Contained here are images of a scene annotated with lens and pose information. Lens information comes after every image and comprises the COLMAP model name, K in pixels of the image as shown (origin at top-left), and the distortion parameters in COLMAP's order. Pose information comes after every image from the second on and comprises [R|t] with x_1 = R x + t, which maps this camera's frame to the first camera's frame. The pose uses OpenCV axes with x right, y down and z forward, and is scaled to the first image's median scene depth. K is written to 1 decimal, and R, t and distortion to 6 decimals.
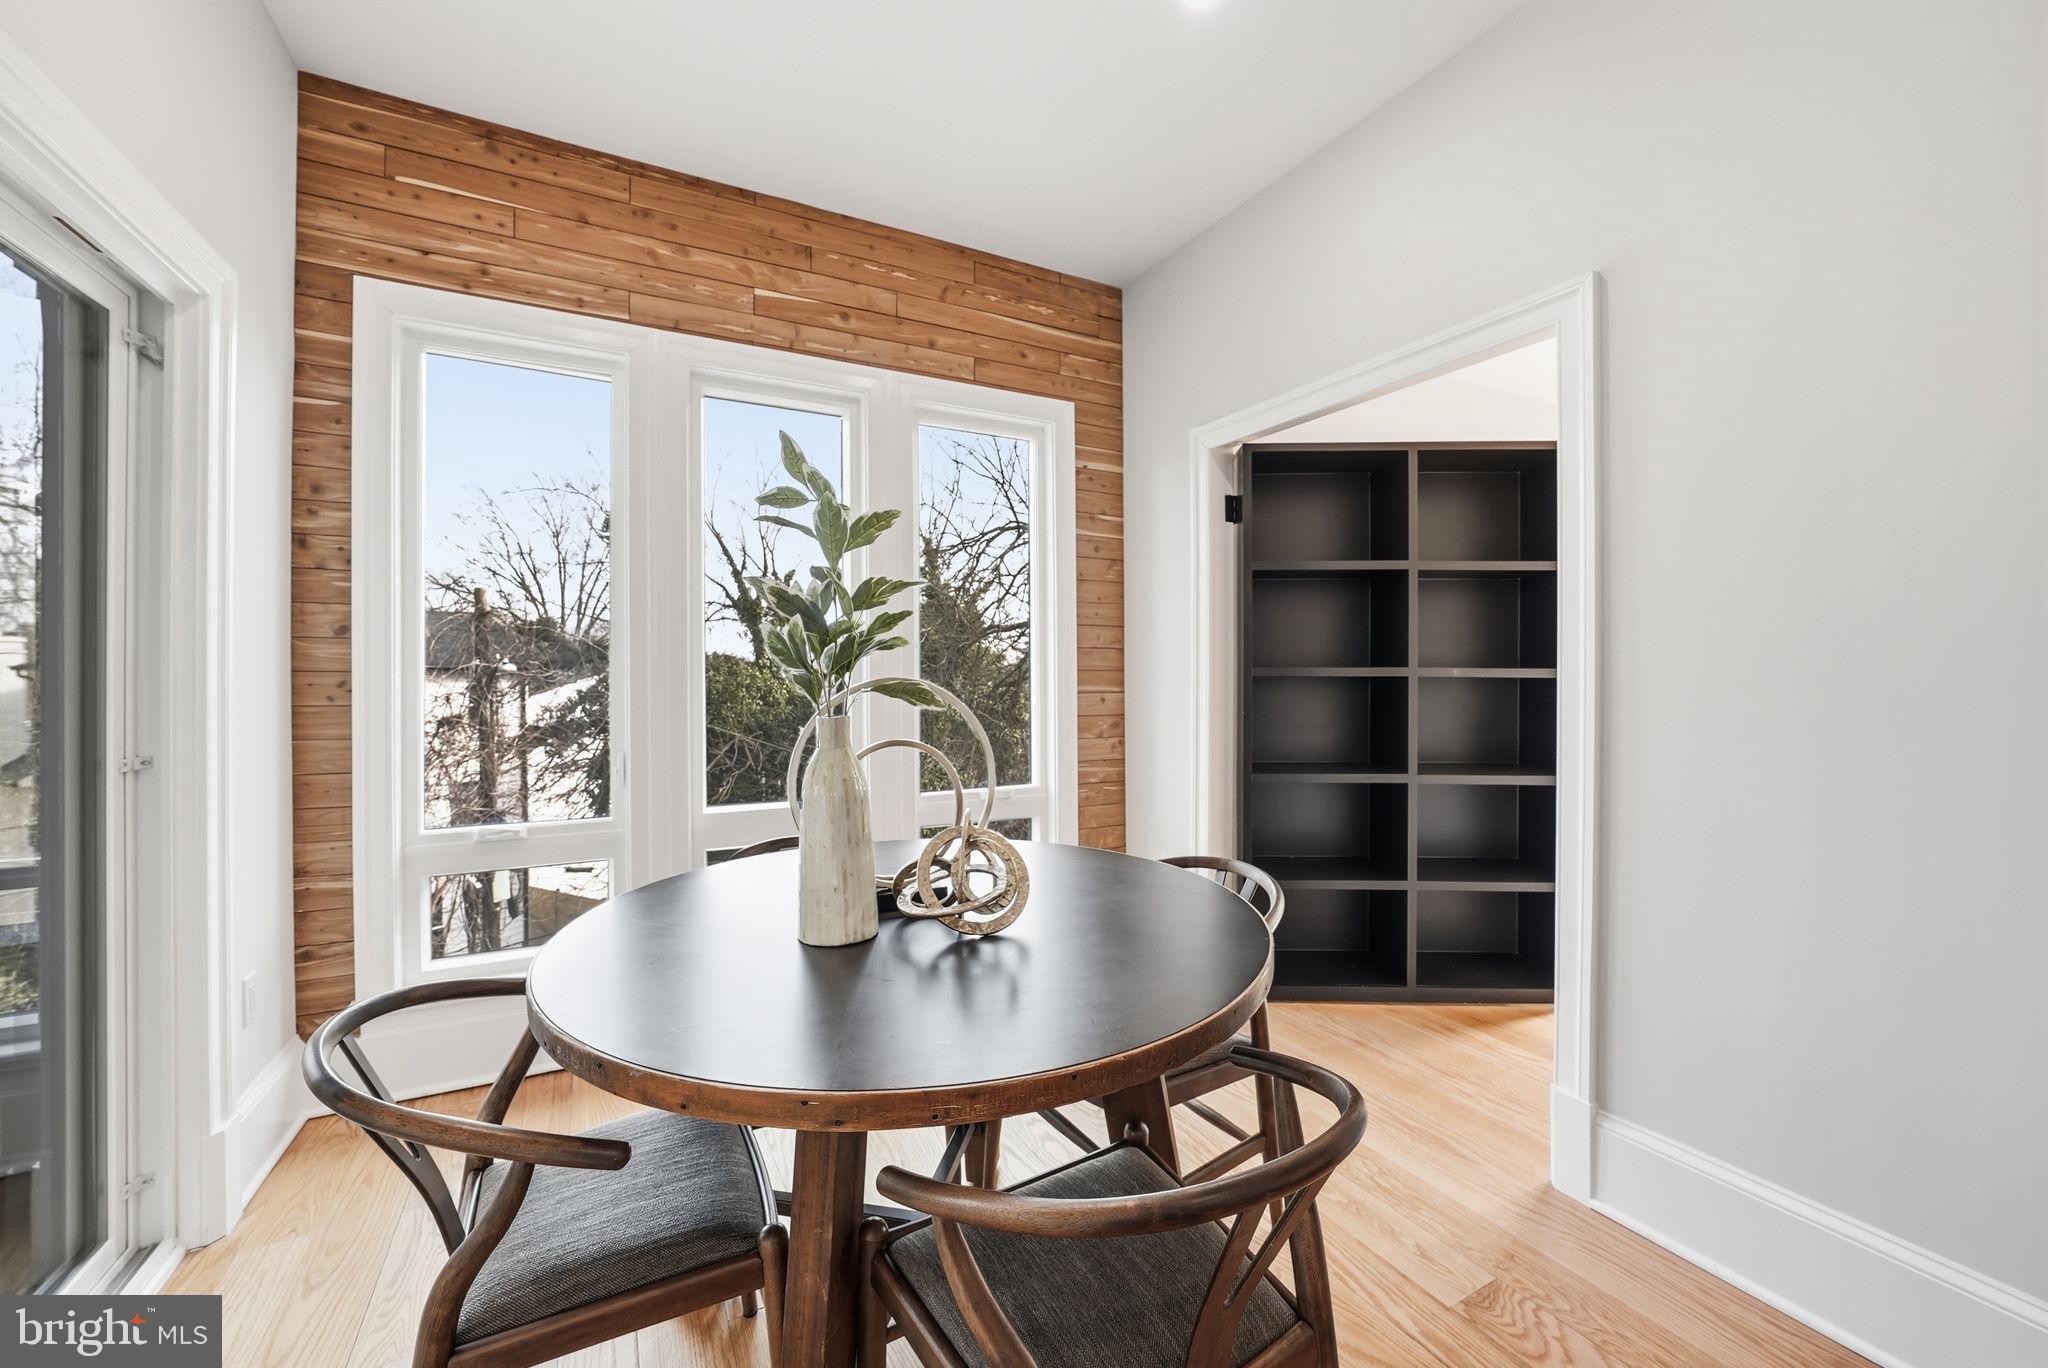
lens RADIAL K [[814.7, 0, 1019.9], [0, 814.7, 674.9], [0, 0, 1]] dist [-0.003016, -0.000257]
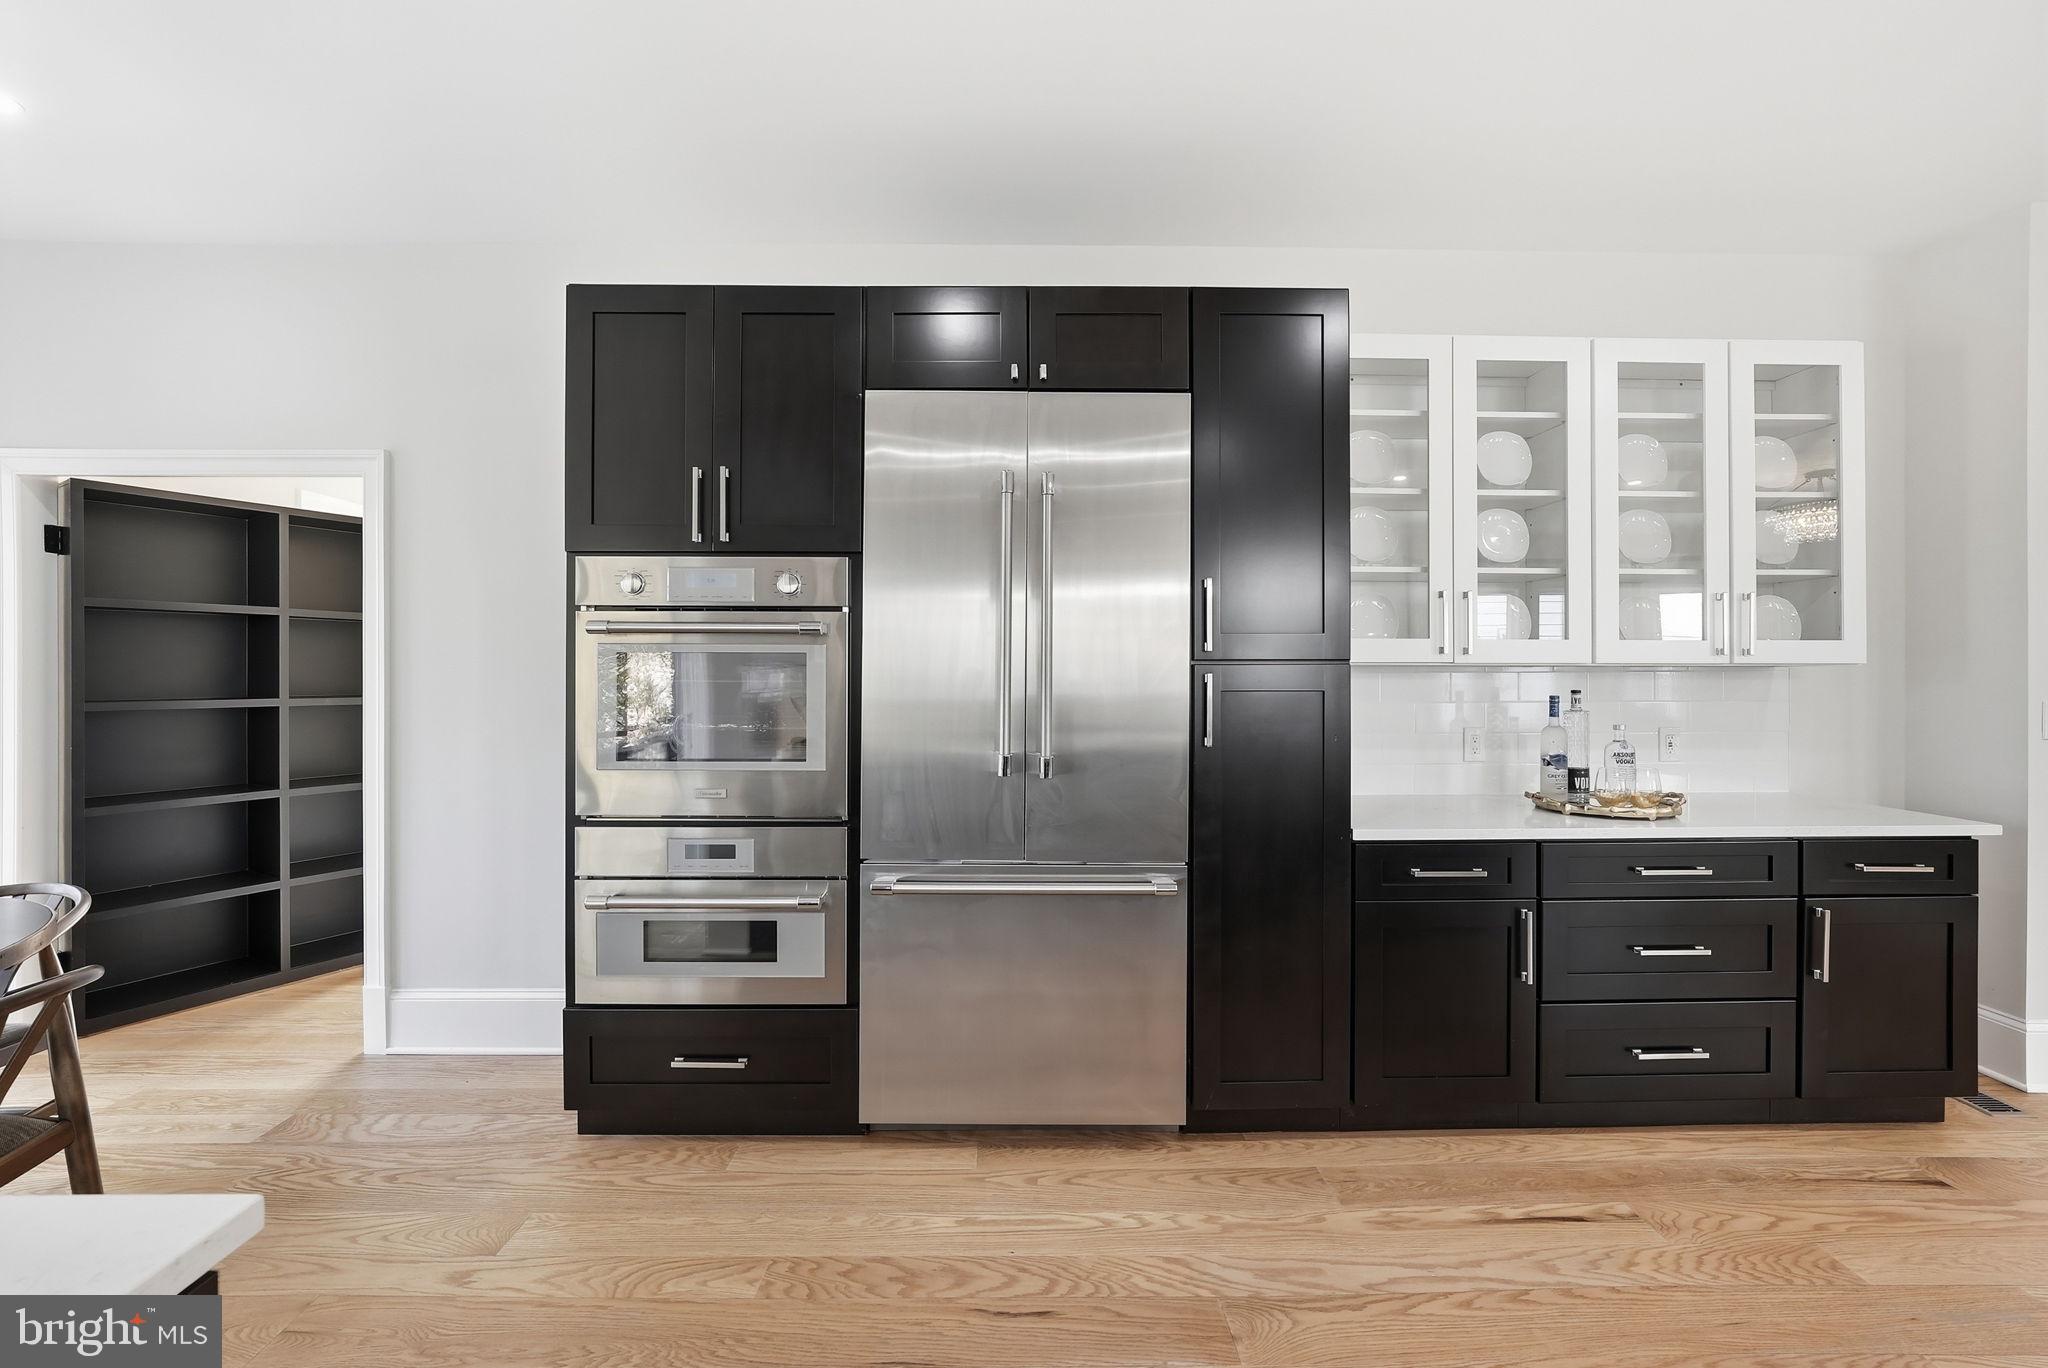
lens RADIAL K [[814.7, 0, 1018.4], [0, 814.7, 677.3], [0, 0, 1]] dist [-0.003016, -0.000257]
pose [[0.462310, -0.002119, 0.886716, -0.069623], [0.005786, 0.999983, -0.000627, -0.033499], [-0.886699, 0.005421, 0.462314, -0.486025]]
